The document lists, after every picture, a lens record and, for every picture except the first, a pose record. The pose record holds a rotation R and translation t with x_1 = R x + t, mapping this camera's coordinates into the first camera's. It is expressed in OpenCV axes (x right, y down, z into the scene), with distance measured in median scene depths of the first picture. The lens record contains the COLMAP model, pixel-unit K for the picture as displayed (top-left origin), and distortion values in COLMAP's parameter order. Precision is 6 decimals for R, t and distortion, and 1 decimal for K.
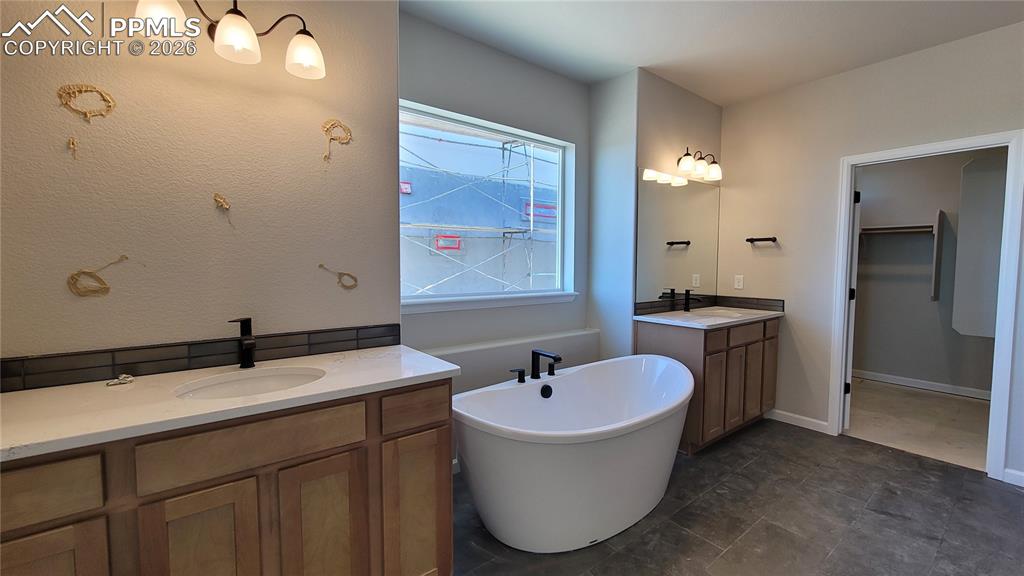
lens RADIAL K [[415.3, 0, 517.2], [0, 415.3, 289.1], [0, 0, 1]] dist [-0.000444, -0.000565]
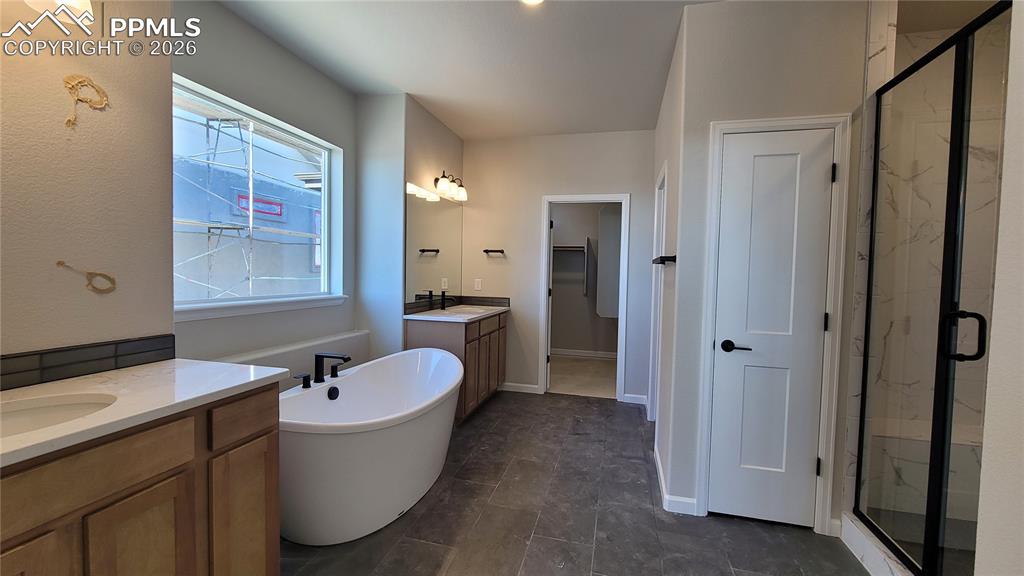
lens RADIAL K [[415.3, 0, 515.2], [0, 415.3, 290.4], [0, 0, 1]] dist [-0.000444, -0.000565]
pose [[0.793405, -0.013888, 0.608536, -0.189763], [0.019306, 0.999811, -0.002353, 0.007857], [-0.608388, 0.013615, 0.793523, -0.072068]]
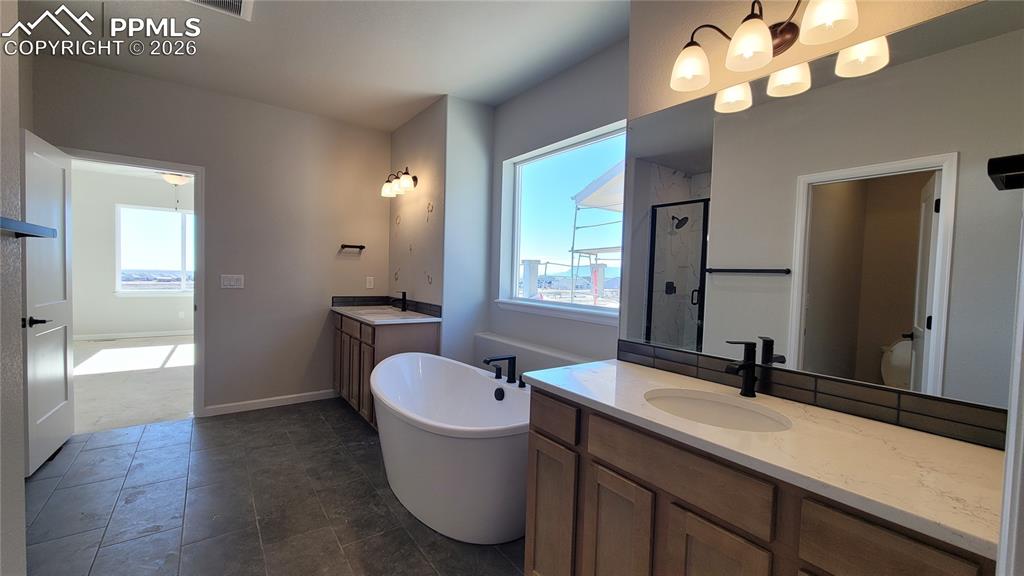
lens RADIAL K [[415.3, 0, 503.2], [0, 415.3, 292.0], [0, 0, 1]] dist [-0.000444, -0.000565]
pose [[-0.046820, 0.030292, -0.998444, 1.109688], [-0.102464, 0.994122, 0.034966, -0.047552], [0.993634, 0.103942, -0.043441, 1.032258]]
